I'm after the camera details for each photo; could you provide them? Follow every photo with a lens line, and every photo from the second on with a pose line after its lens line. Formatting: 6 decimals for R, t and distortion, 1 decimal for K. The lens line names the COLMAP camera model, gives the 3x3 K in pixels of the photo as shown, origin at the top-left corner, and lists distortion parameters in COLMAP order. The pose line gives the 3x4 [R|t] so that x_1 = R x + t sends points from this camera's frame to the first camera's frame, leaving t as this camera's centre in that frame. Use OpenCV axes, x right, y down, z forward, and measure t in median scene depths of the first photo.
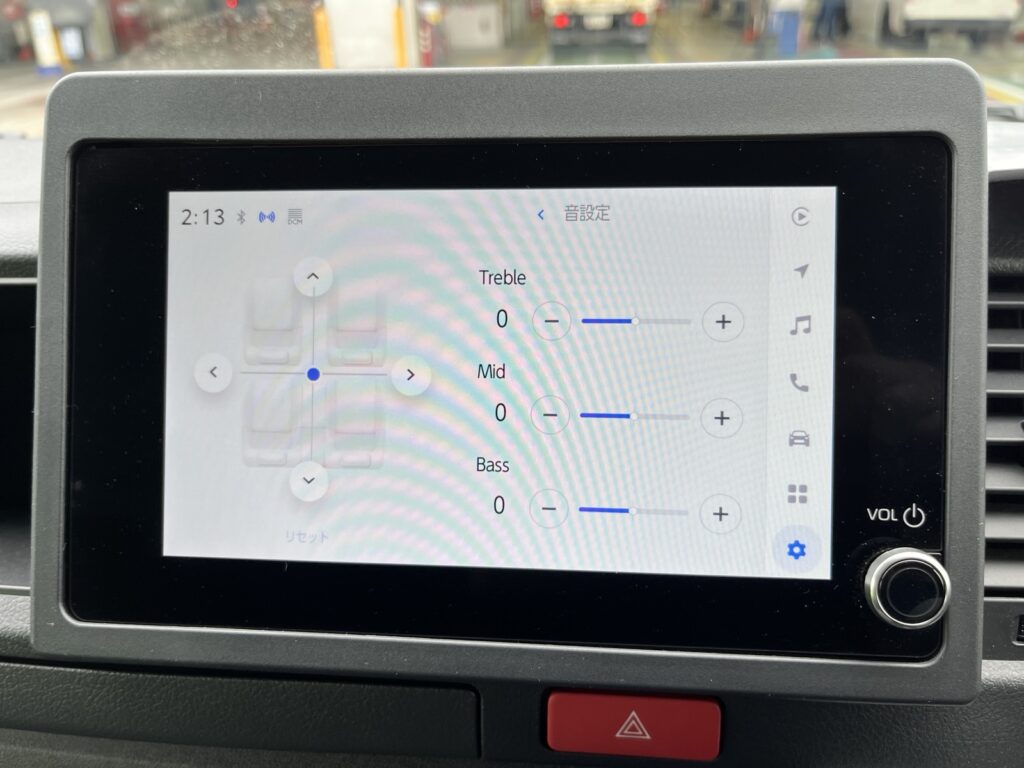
lens RADIAL K [[829.2, 0, 512.0], [0, 829.2, 384.0], [0, 0, 1]] dist [0.002962, -0.040968]
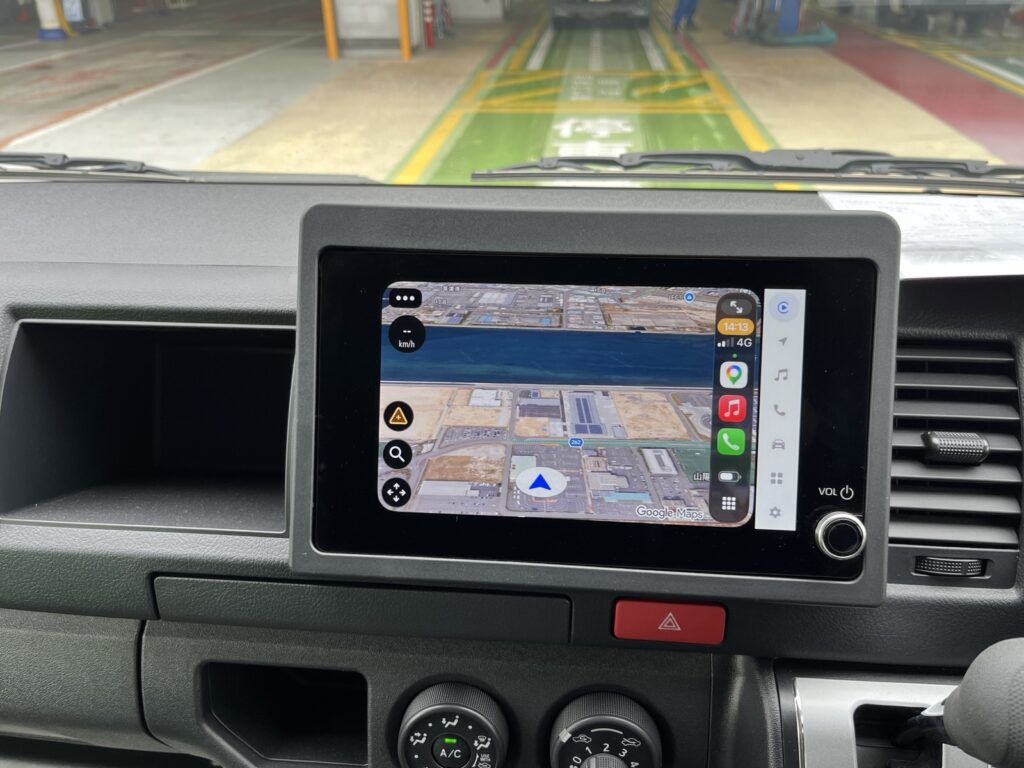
lens RADIAL K [[829.2, 0, 512.0], [0, 829.2, 384.0], [0, 0, 1]] dist [0.002962, -0.040968]
pose [[0.999858, 0.013909, 0.009564, -0.194168], [-0.014276, 0.999121, 0.039415, -0.109499], [-0.009008, -0.039546, 0.999177, -0.617659]]
